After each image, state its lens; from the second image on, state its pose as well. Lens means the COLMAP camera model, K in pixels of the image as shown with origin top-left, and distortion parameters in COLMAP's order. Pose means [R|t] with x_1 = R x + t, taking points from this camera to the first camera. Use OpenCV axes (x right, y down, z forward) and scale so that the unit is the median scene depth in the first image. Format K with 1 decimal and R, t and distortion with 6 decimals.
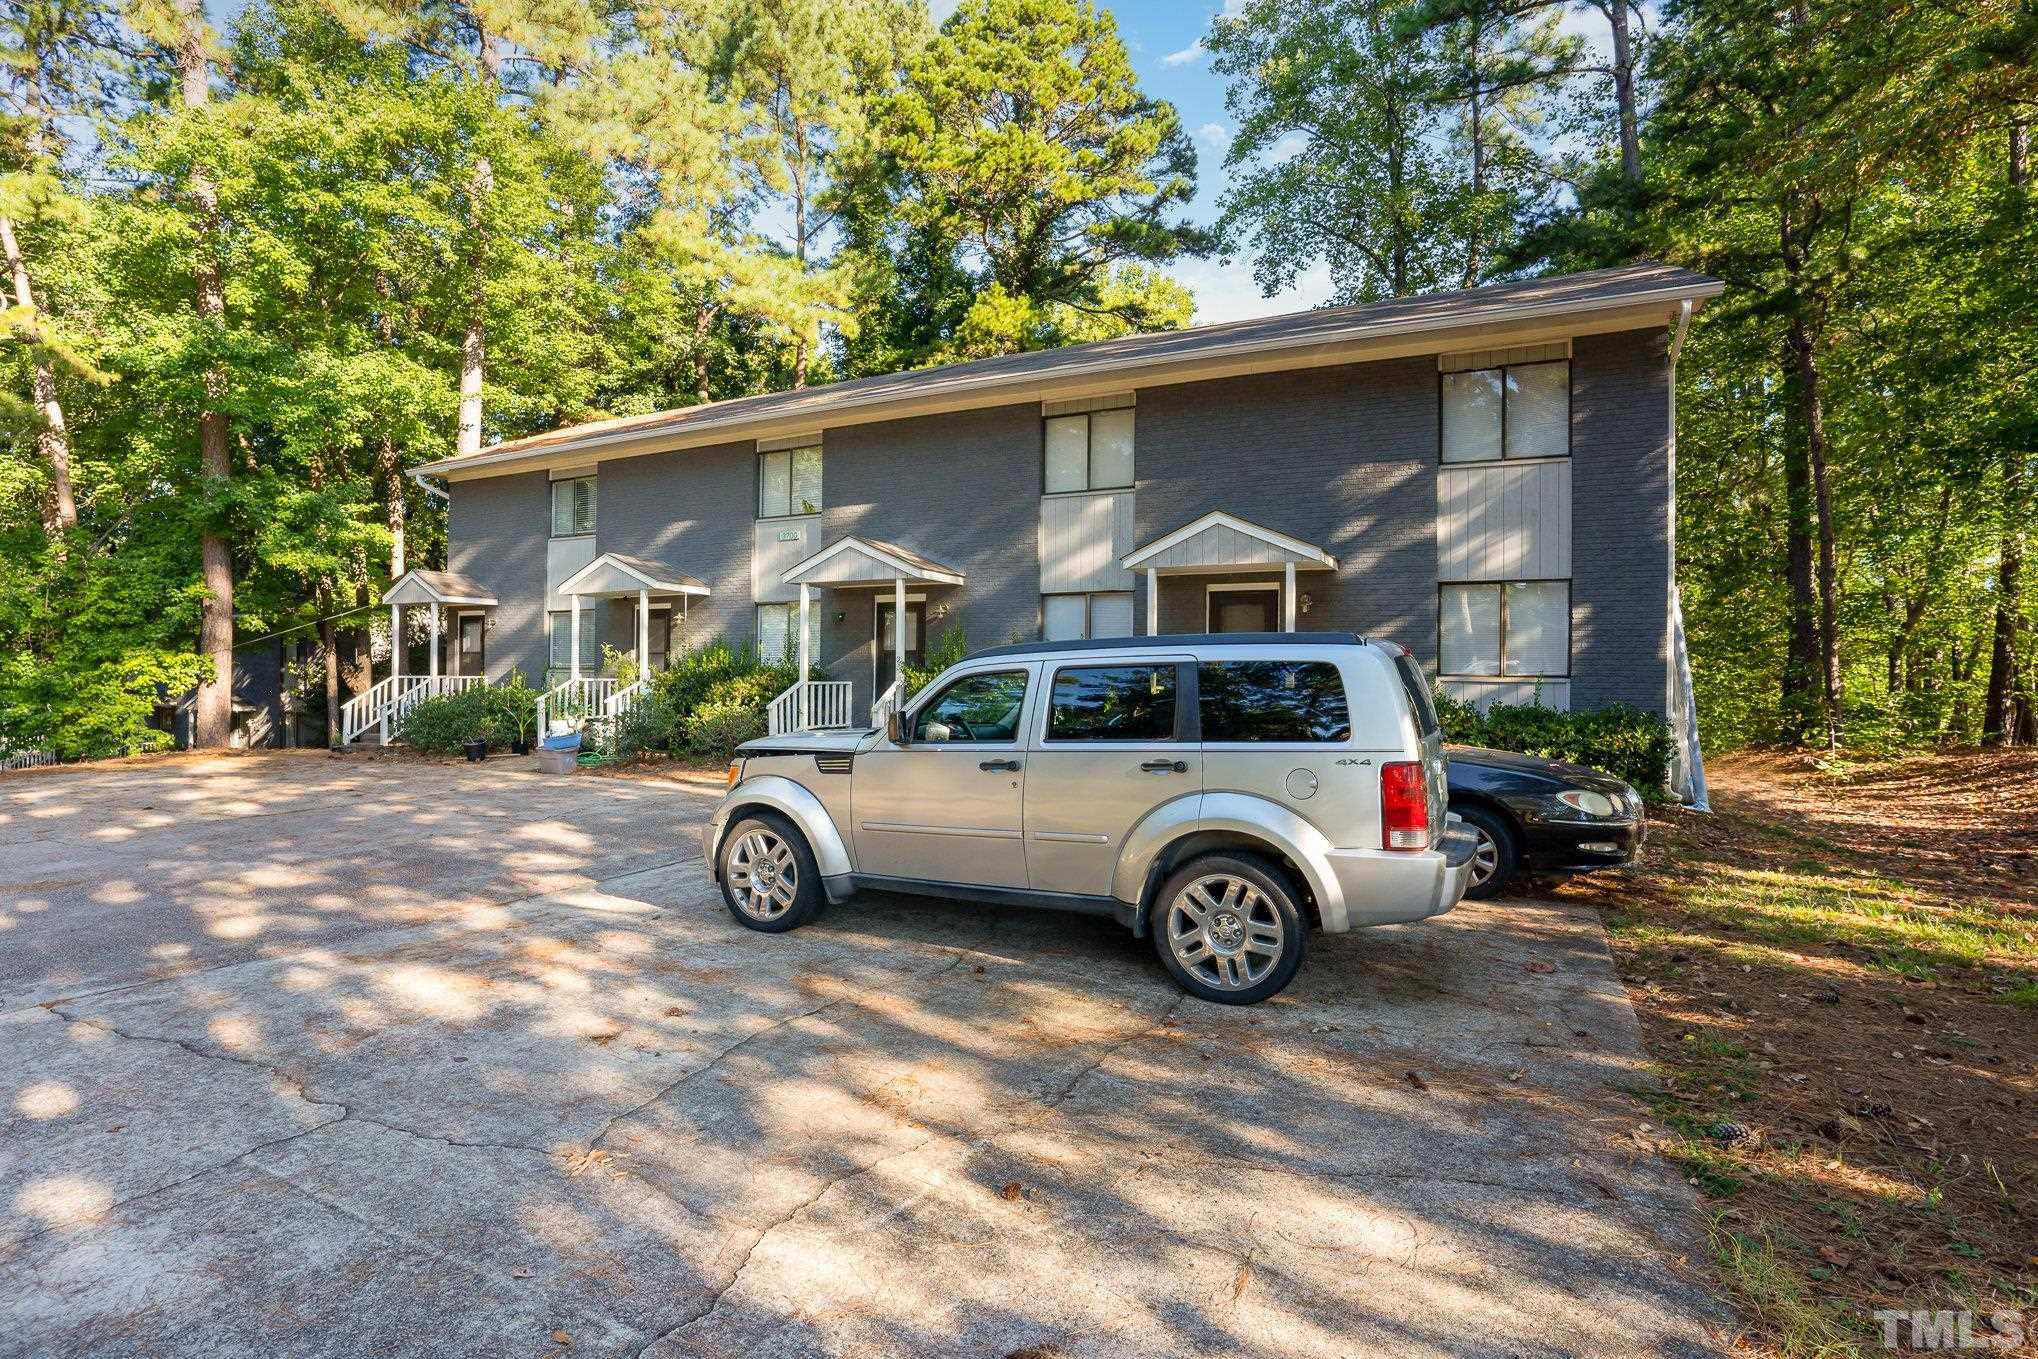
lens RADIAL K [[1127.6, 0, 994.0], [0, 1127.6, 710.3], [0, 0, 1]] dist [-0.099318, 0.056107]
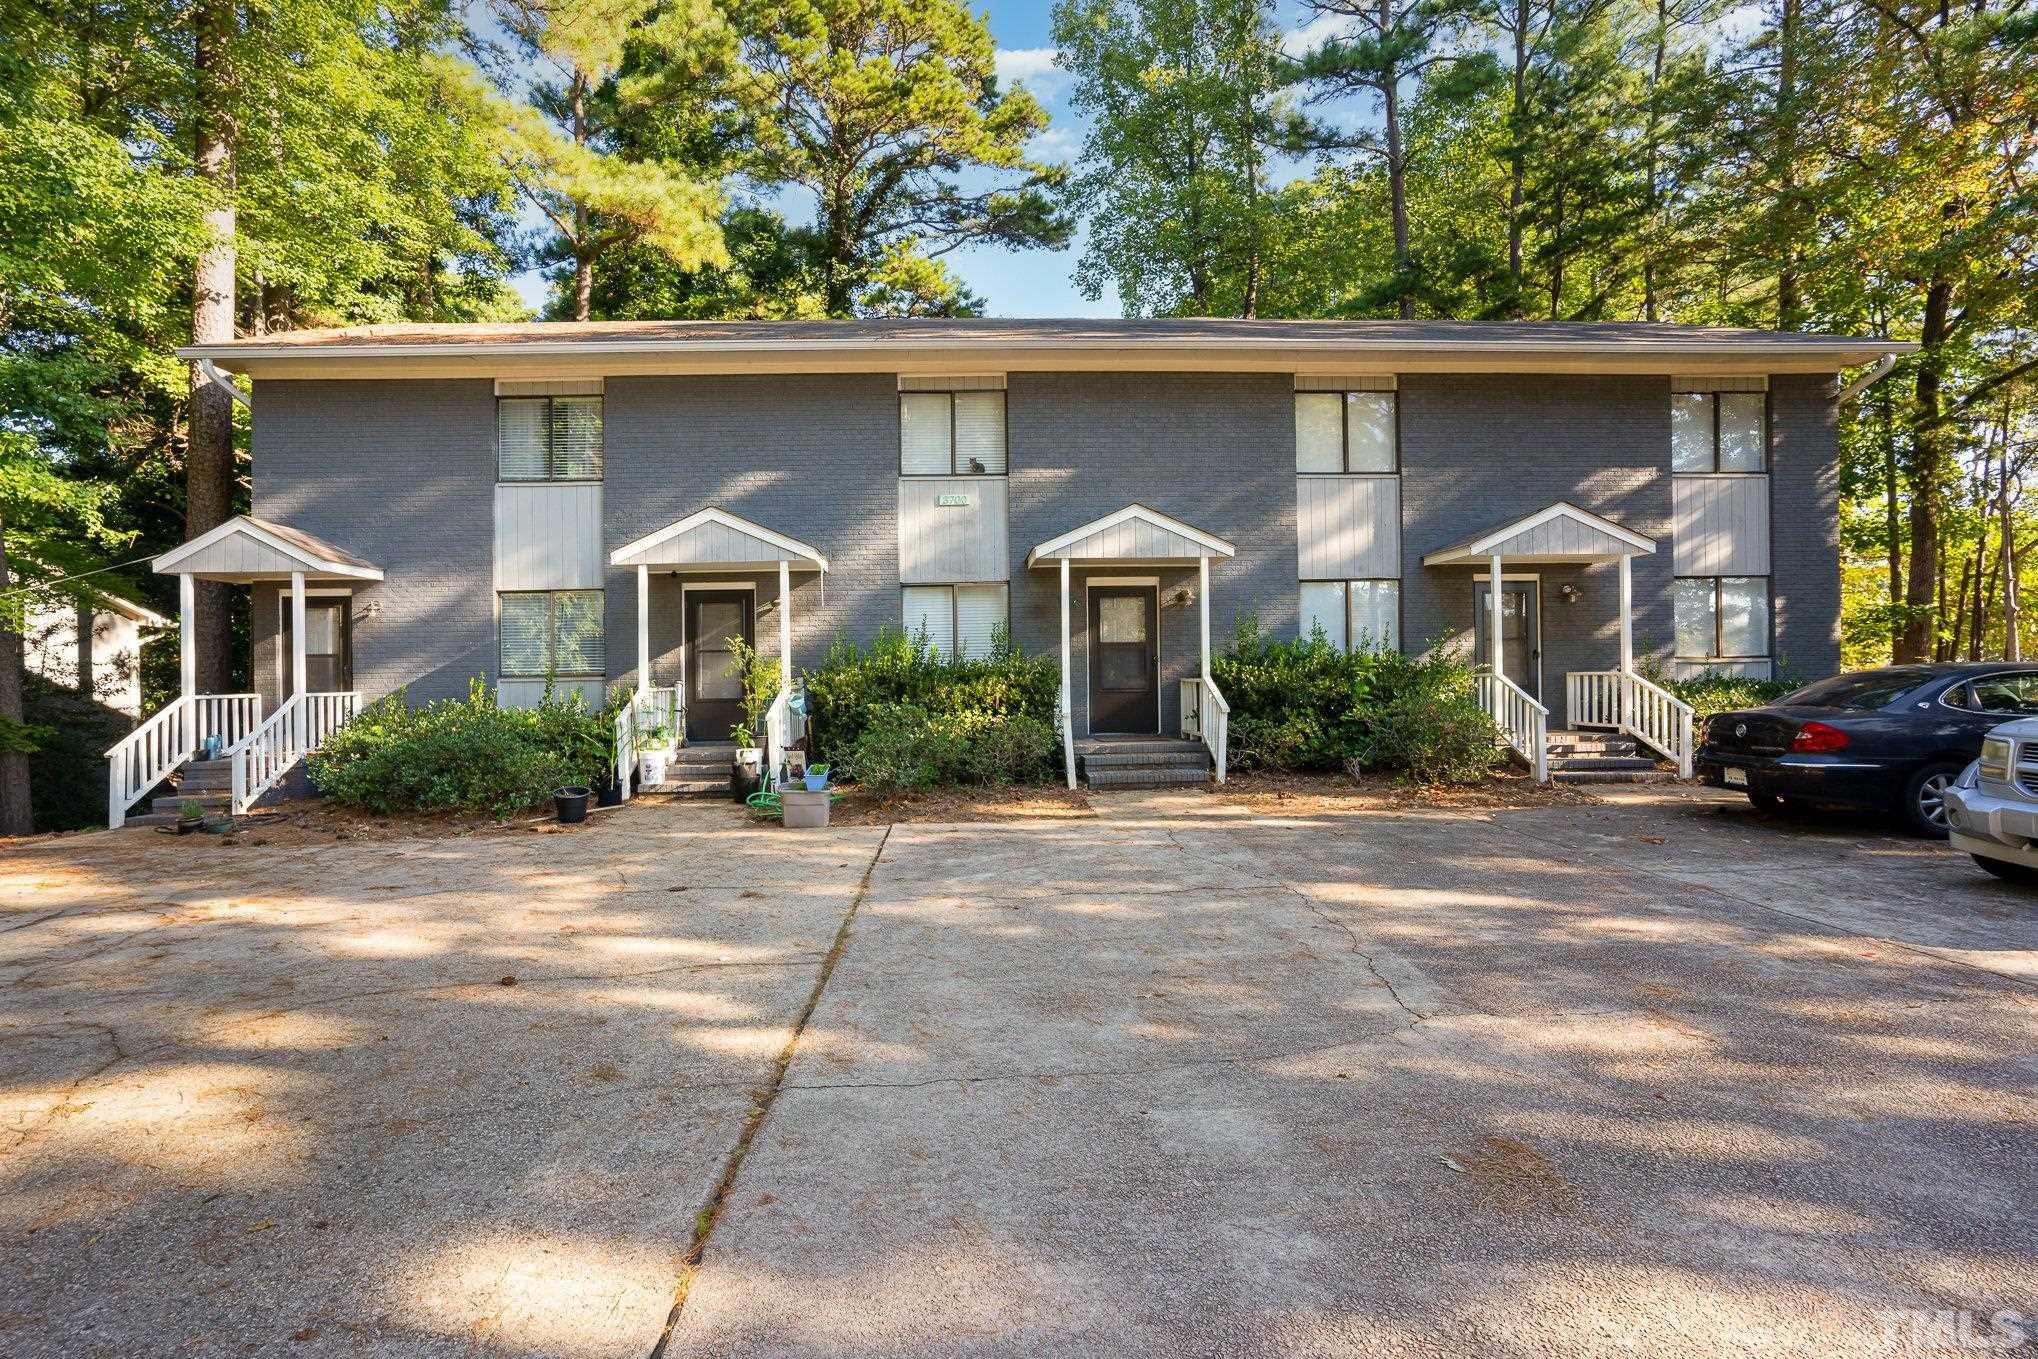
lens RADIAL K [[1088.0, 0, 916.2], [0, 1088.0, 693.9], [0, 0, 1]] dist [-0.066834, 0.034274]
pose [[0.843208, -0.034094, 0.536505, -0.609359], [0.041674, 0.999129, -0.002004, -0.016974], [-0.535970, 0.024048, 0.843894, 0.358507]]
